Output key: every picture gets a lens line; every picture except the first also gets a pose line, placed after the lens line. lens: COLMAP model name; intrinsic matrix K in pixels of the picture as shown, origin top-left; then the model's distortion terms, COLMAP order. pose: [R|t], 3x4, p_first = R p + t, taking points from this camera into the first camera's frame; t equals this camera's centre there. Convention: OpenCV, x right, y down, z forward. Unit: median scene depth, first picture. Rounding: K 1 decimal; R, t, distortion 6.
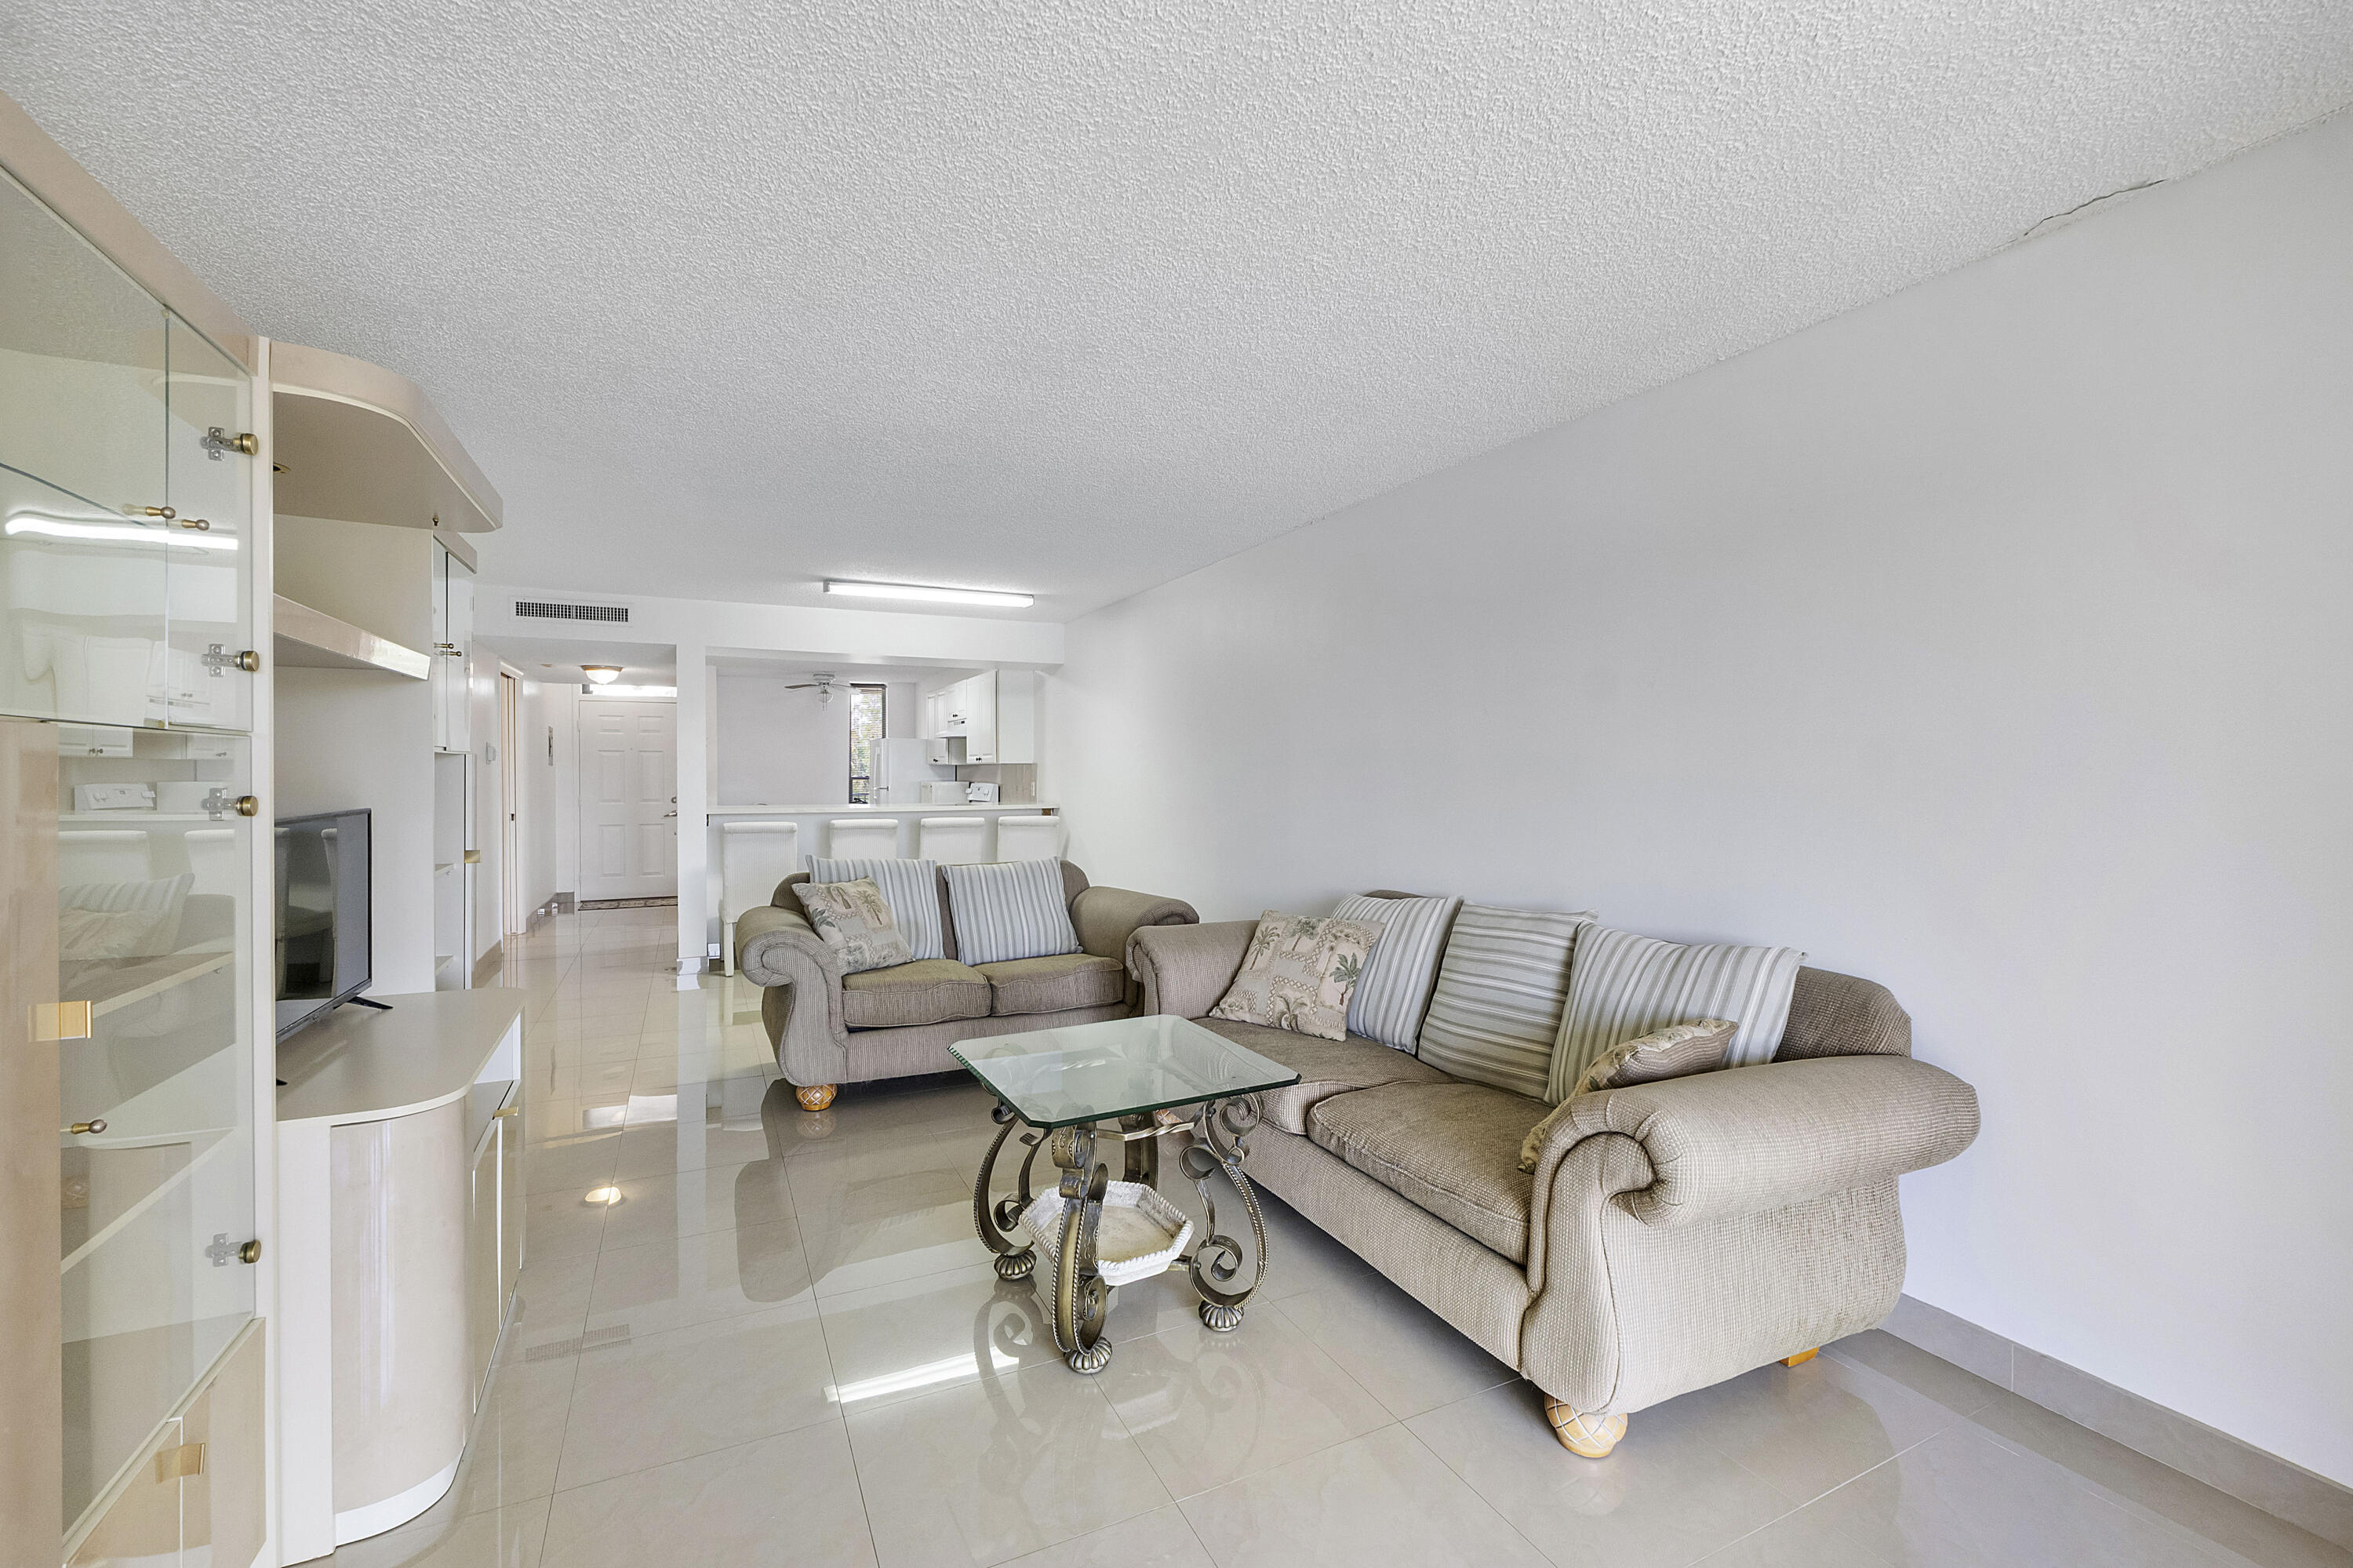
lens RADIAL K [[985.7, 0, 1172.8], [0, 985.7, 776.4], [0, 0, 1]] dist [-0.001012, 0.000080]
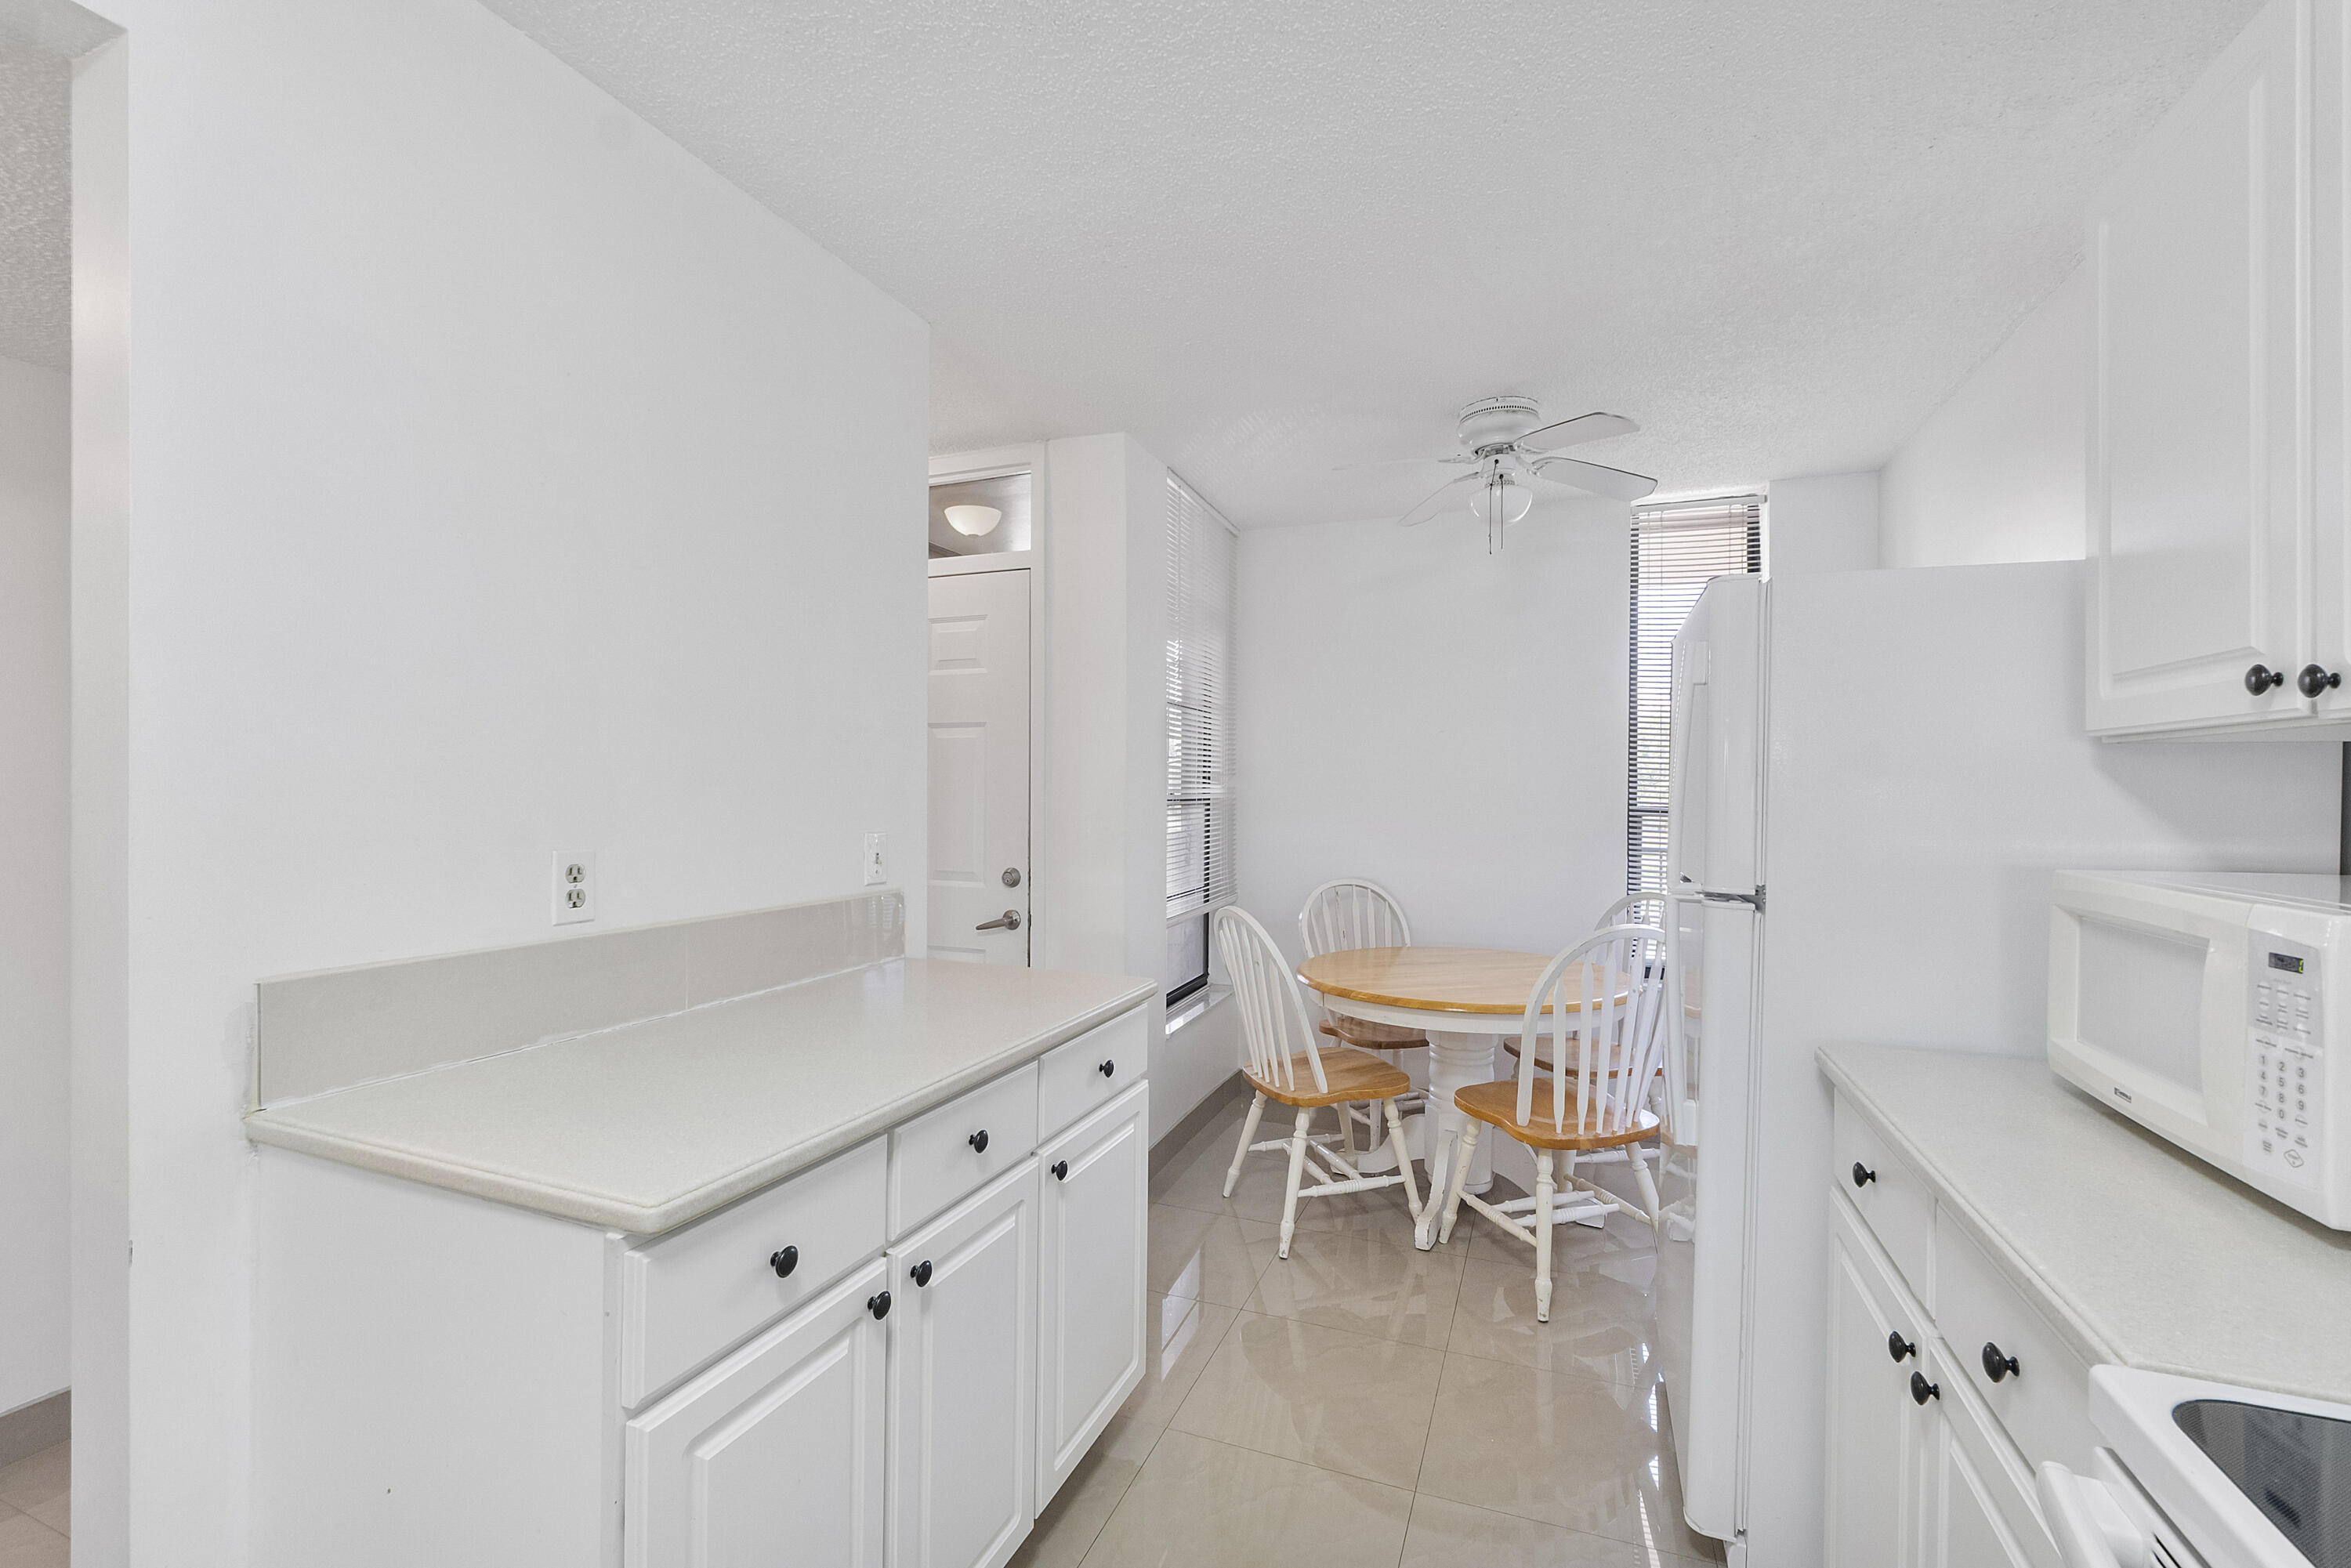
lens RADIAL K [[996.3, 0, 1184.3], [0, 996.3, 787.1], [0, 0, 1]] dist [-0.004787, -0.000128]
pose [[0.678149, 0.003935, -0.734914, -0.772027], [-0.008256, 0.999963, -0.002264, -0.012957], [0.734878, 0.007602, 0.678157, 2.662320]]
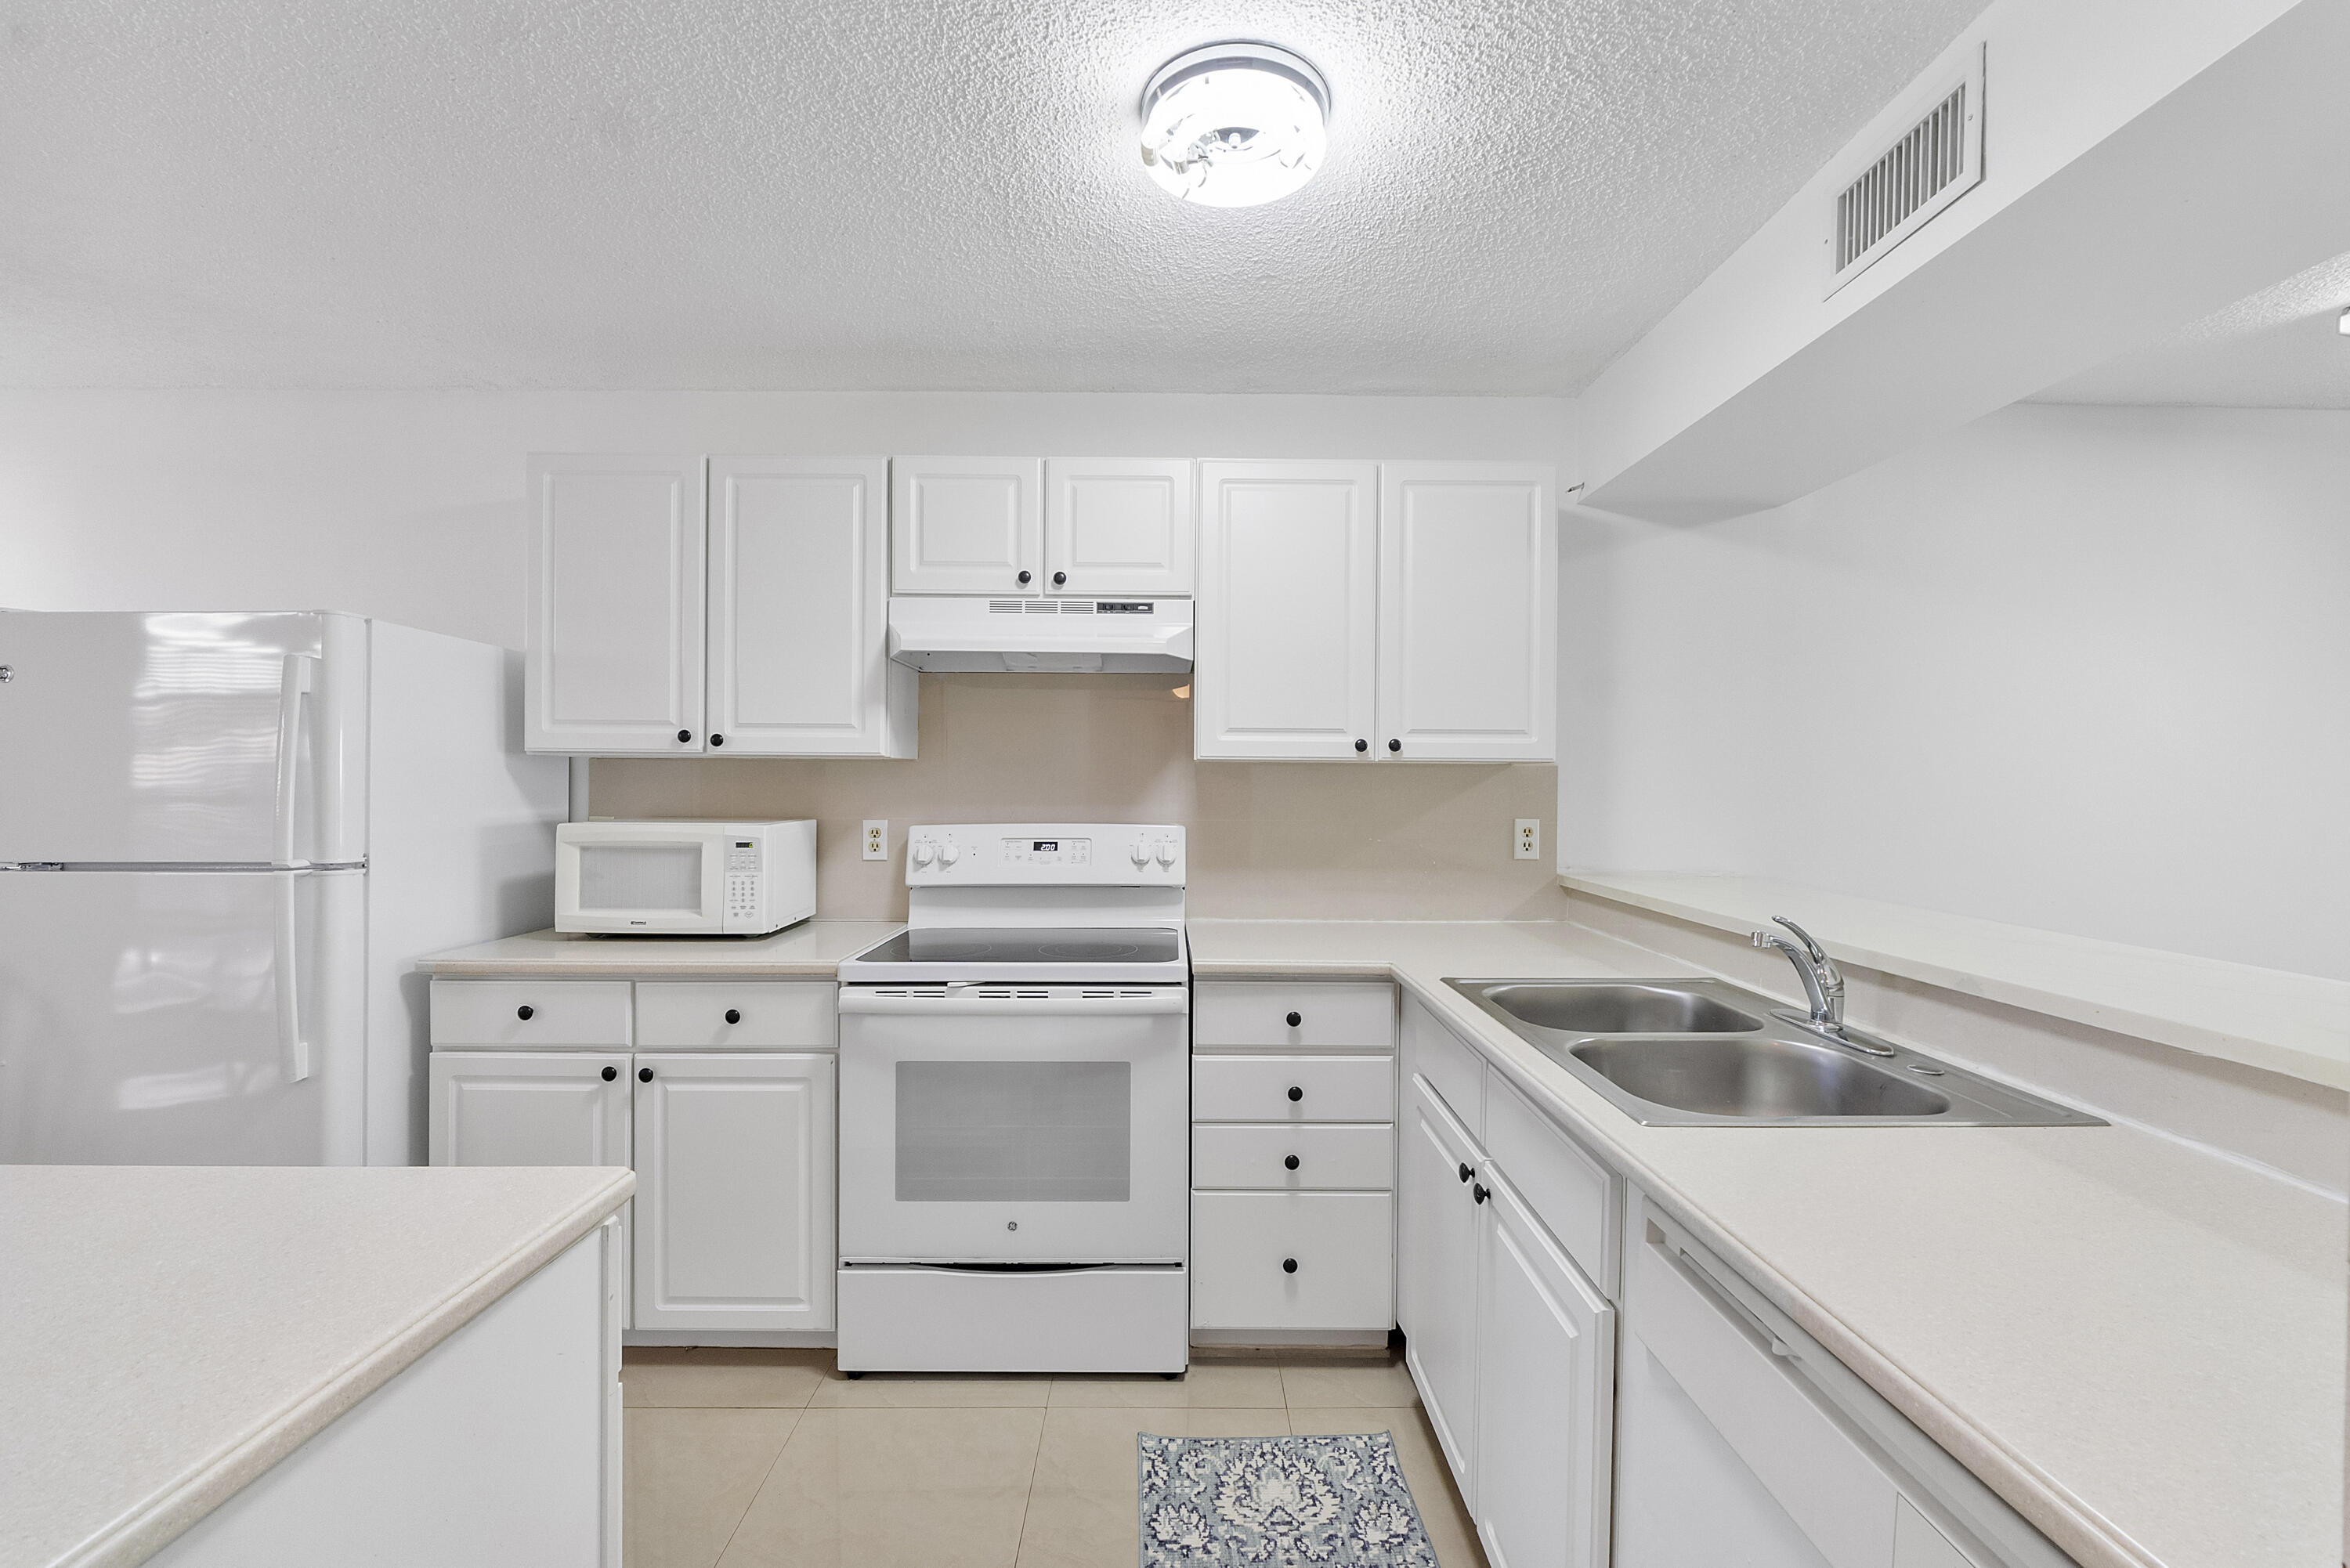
lens RADIAL K [[995.9, 0, 1183.8], [0, 995.9, 787.1], [0, 0, 1]] dist [-0.004787, -0.000128]
pose [[0.428766, -0.000254, 0.903416, -1.302917], [-0.003198, 0.999993, 0.001799, -0.013807], [-0.903410, -0.003661, 0.428762, 2.448662]]
